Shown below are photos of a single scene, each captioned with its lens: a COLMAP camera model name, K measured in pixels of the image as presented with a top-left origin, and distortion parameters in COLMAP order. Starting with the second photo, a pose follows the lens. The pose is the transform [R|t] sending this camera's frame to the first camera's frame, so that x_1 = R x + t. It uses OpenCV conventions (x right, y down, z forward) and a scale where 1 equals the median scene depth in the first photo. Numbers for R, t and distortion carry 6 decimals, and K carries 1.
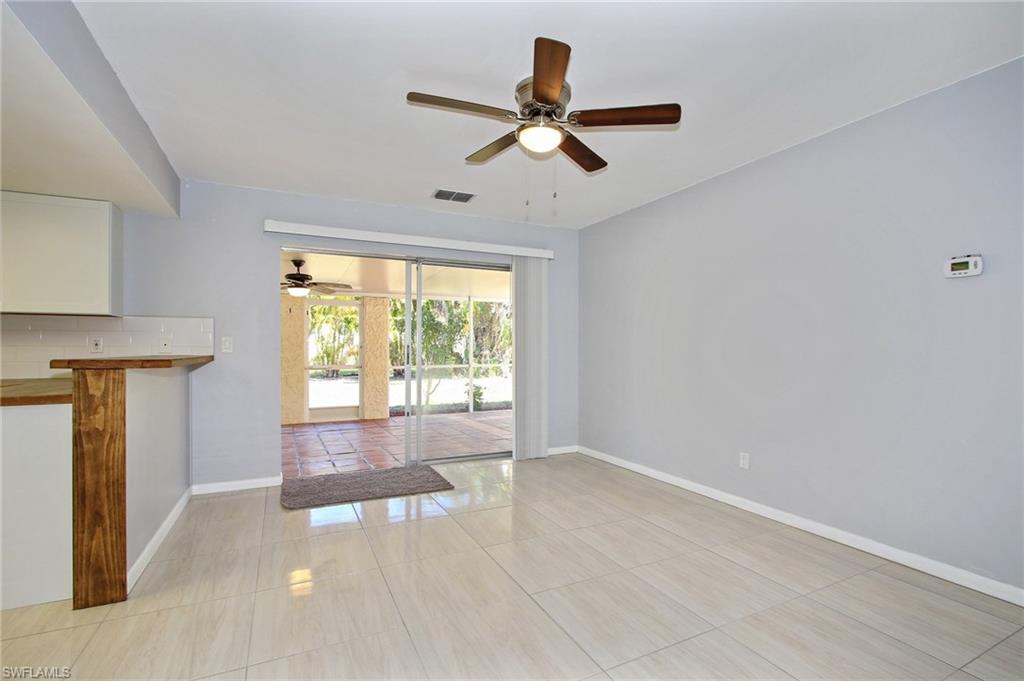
lens RADIAL K [[472.6, 0, 511.0], [0, 472.6, 344.1], [0, 0, 1]] dist [-0.003260, 0.000361]
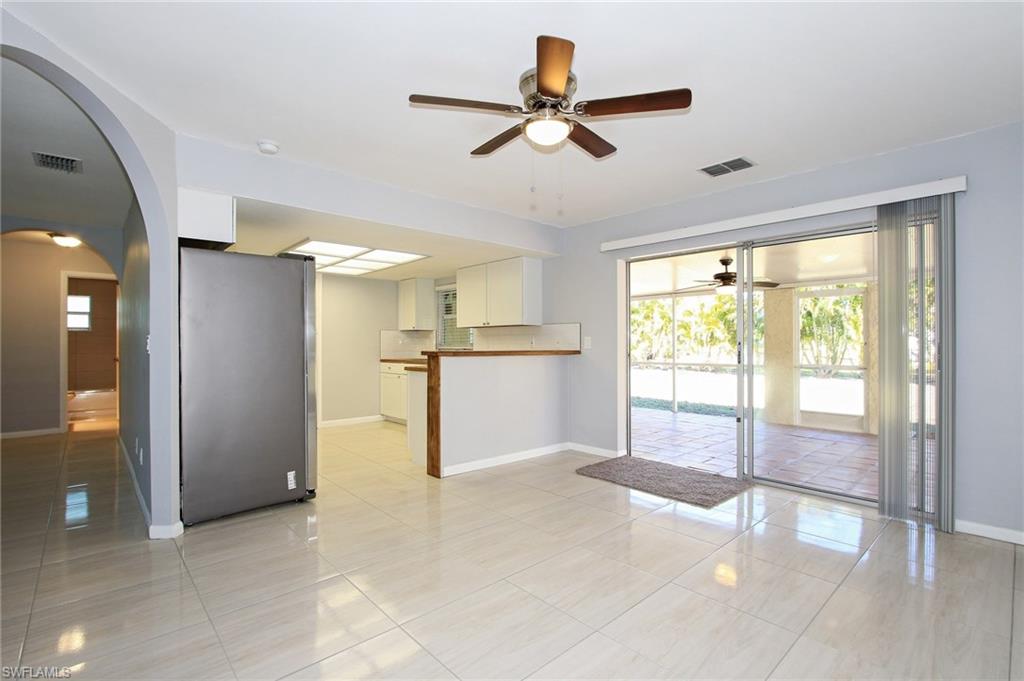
lens RADIAL K [[472.6, 0, 515.7], [0, 472.6, 340.3], [0, 0, 1]] dist [-0.003260, 0.000361]
pose [[0.302079, -0.006725, -0.953259, 0.574370], [0.006125, 0.999968, -0.005114, 0.000312], [0.953263, -0.004294, 0.302111, 0.381084]]
